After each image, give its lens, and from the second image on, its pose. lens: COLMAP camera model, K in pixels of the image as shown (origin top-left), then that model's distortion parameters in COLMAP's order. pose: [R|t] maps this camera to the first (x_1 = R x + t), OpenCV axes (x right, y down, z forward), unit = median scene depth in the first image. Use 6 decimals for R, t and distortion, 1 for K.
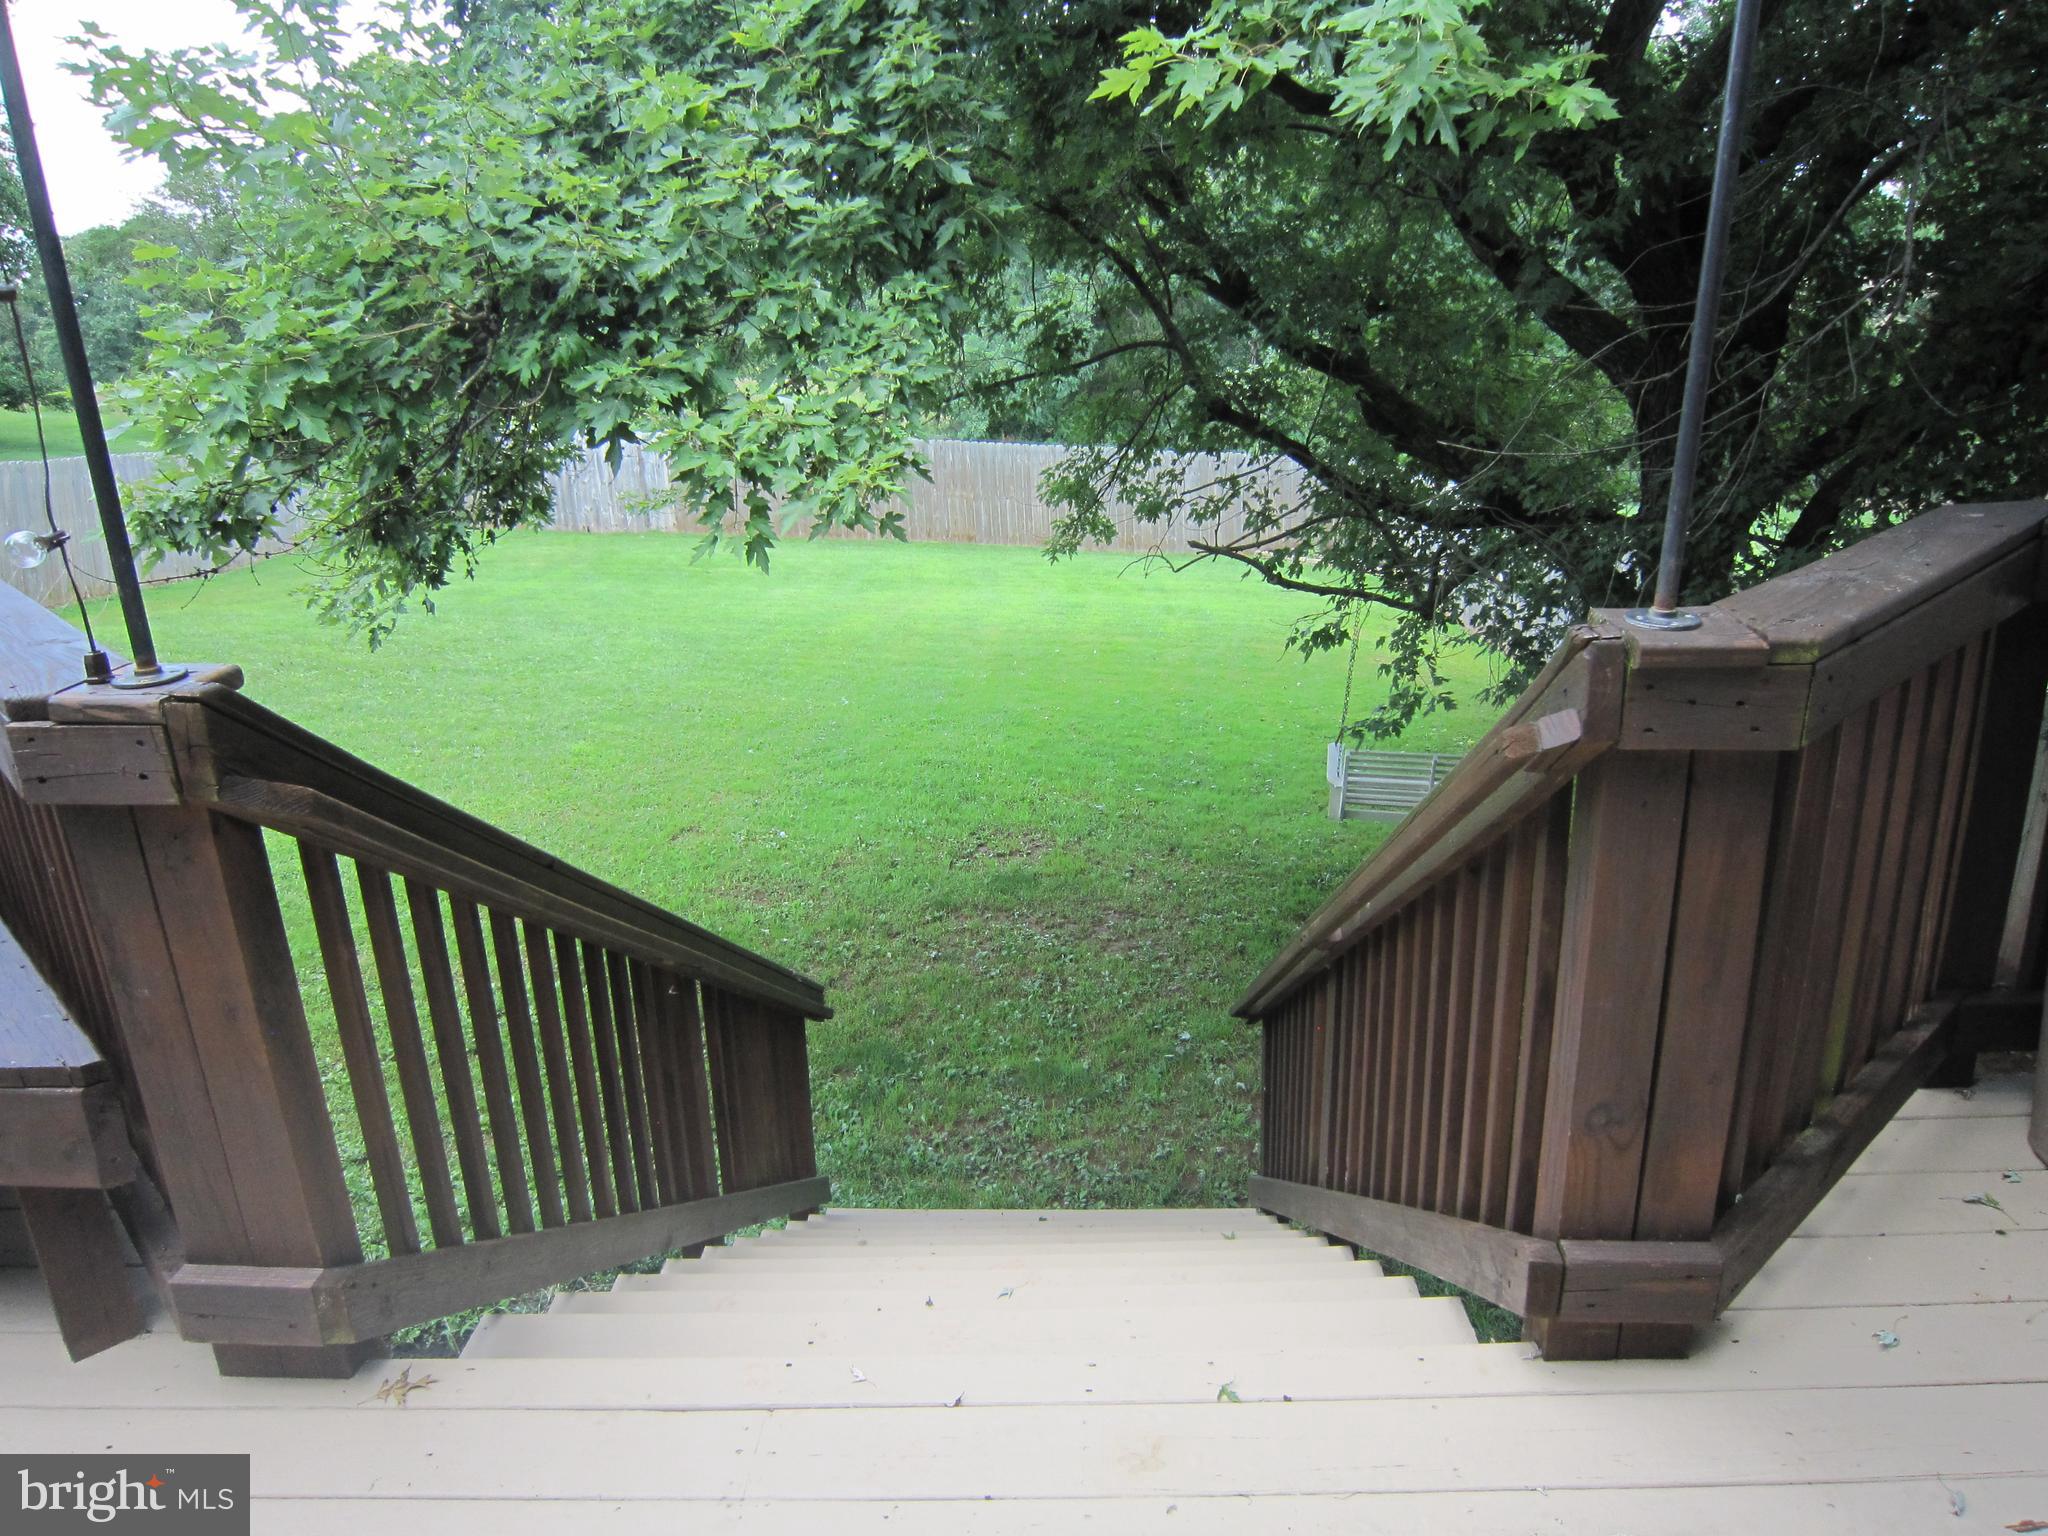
lens RADIAL K [[1439.5, 0, 1024.0], [0, 1439.5, 768.0], [0, 0, 1]] dist [-0.046974, 0.007623]
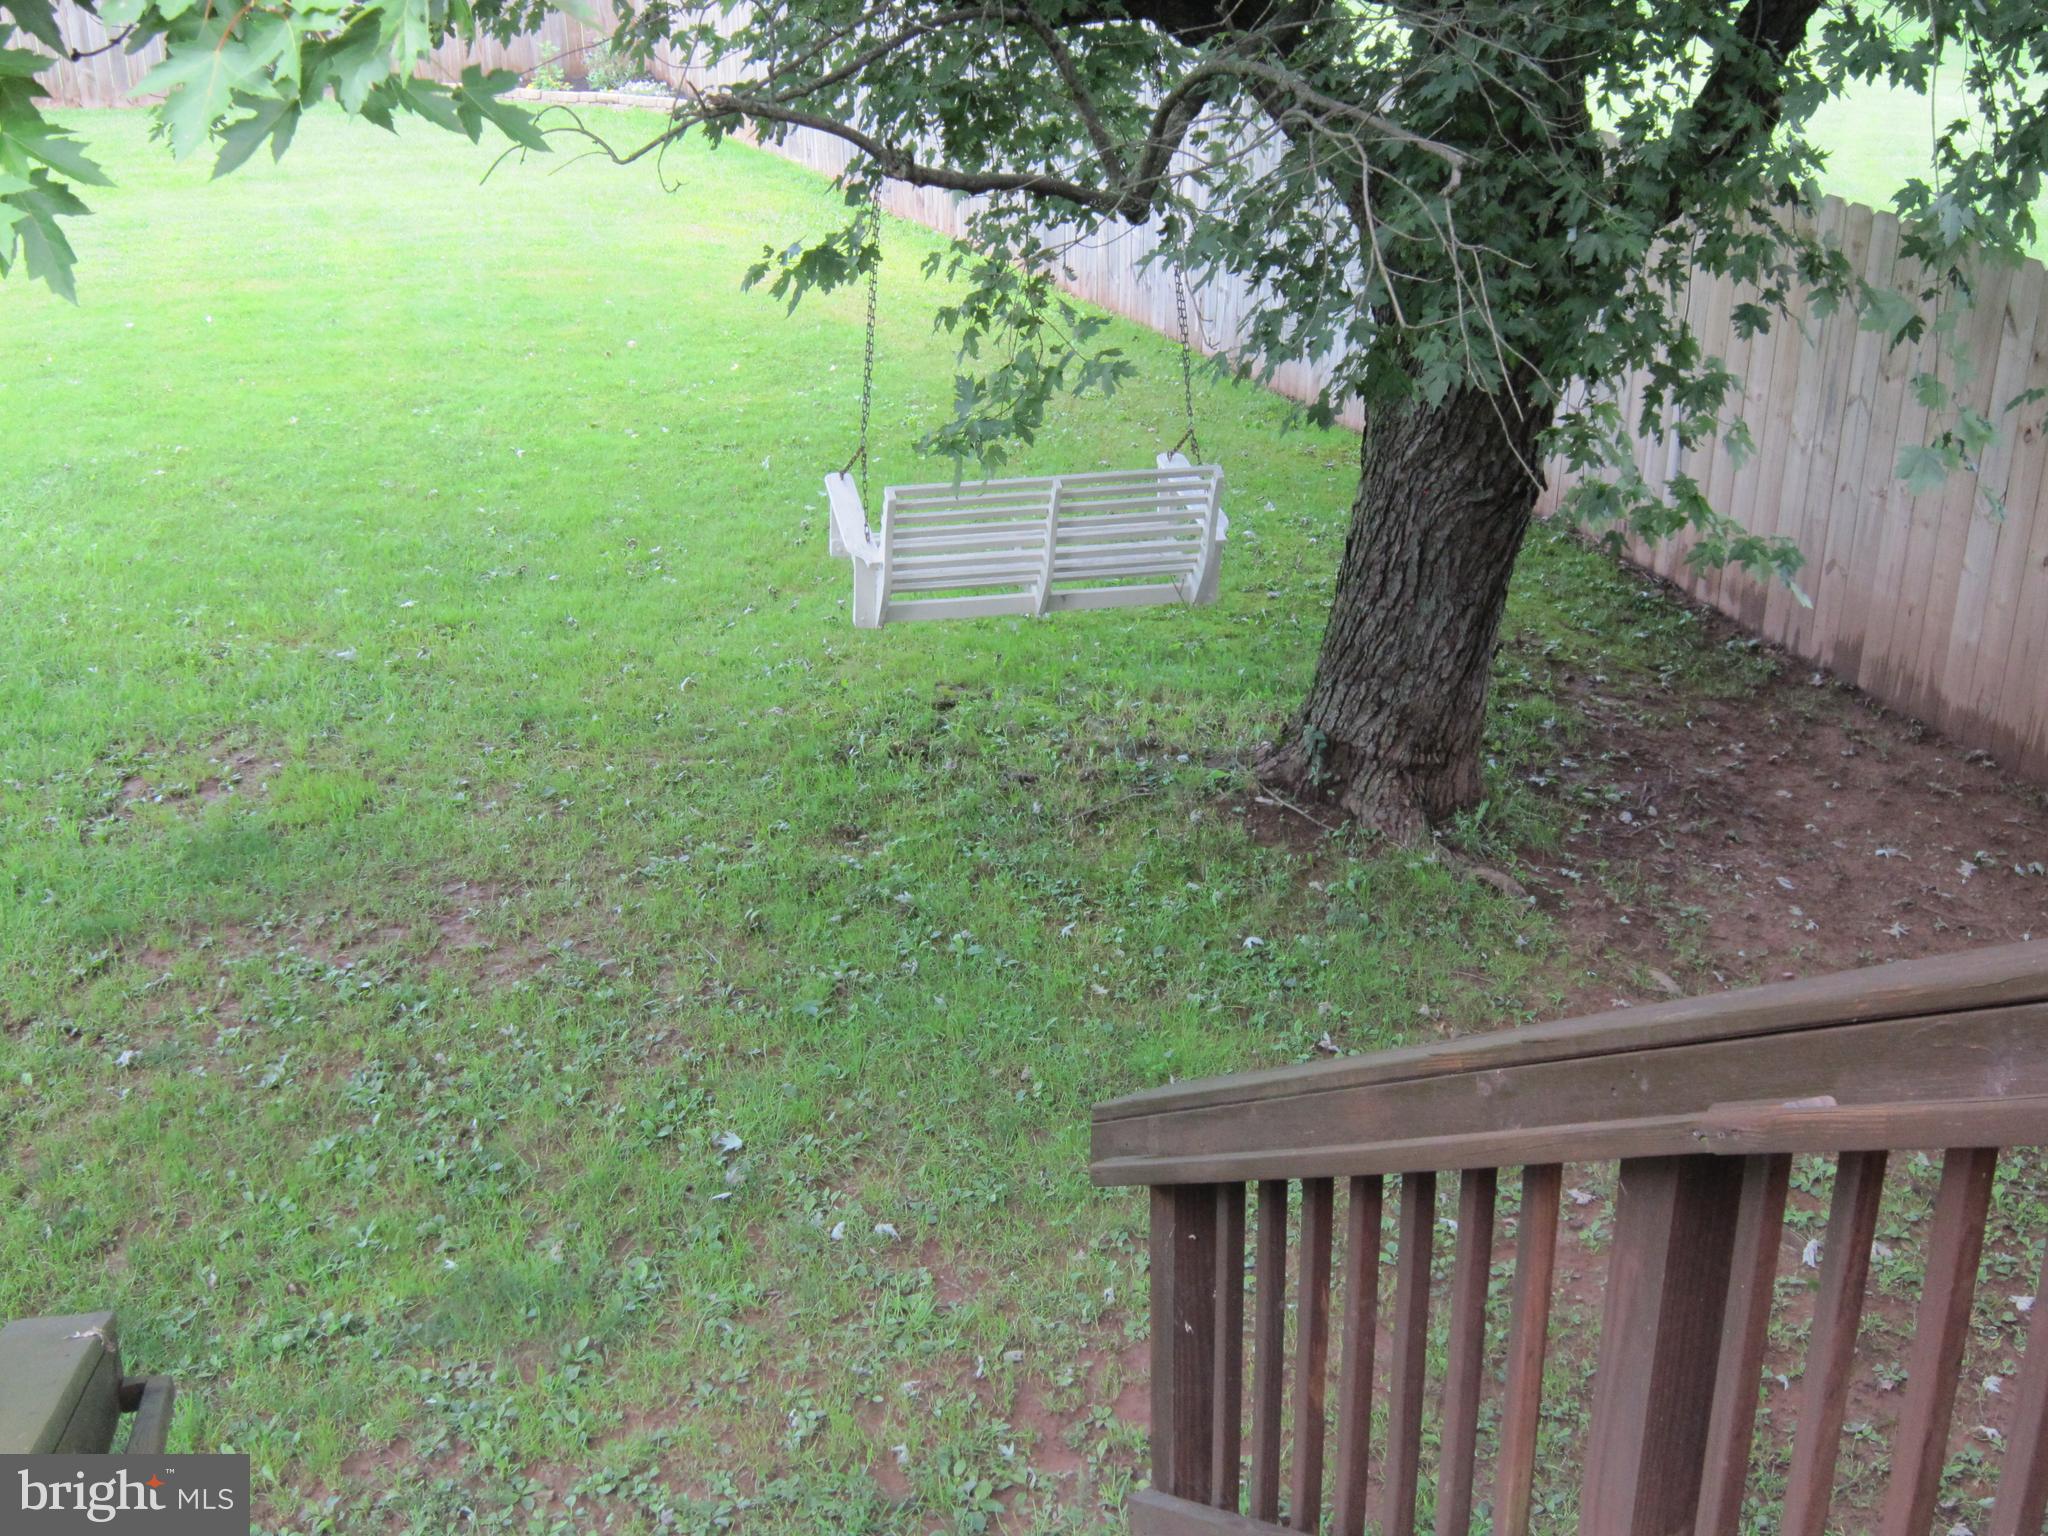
lens RADIAL K [[2536.8, 0, 1025.9], [0, 2536.8, 888.8], [0, 0, 1]] dist [-0.121249, 0.024383]
pose [[0.912599, -0.169549, 0.372042, -0.081833], [0.105678, 0.976858, 0.185956, -0.035391], [-0.394961, -0.130387, 0.909398, 0.172359]]
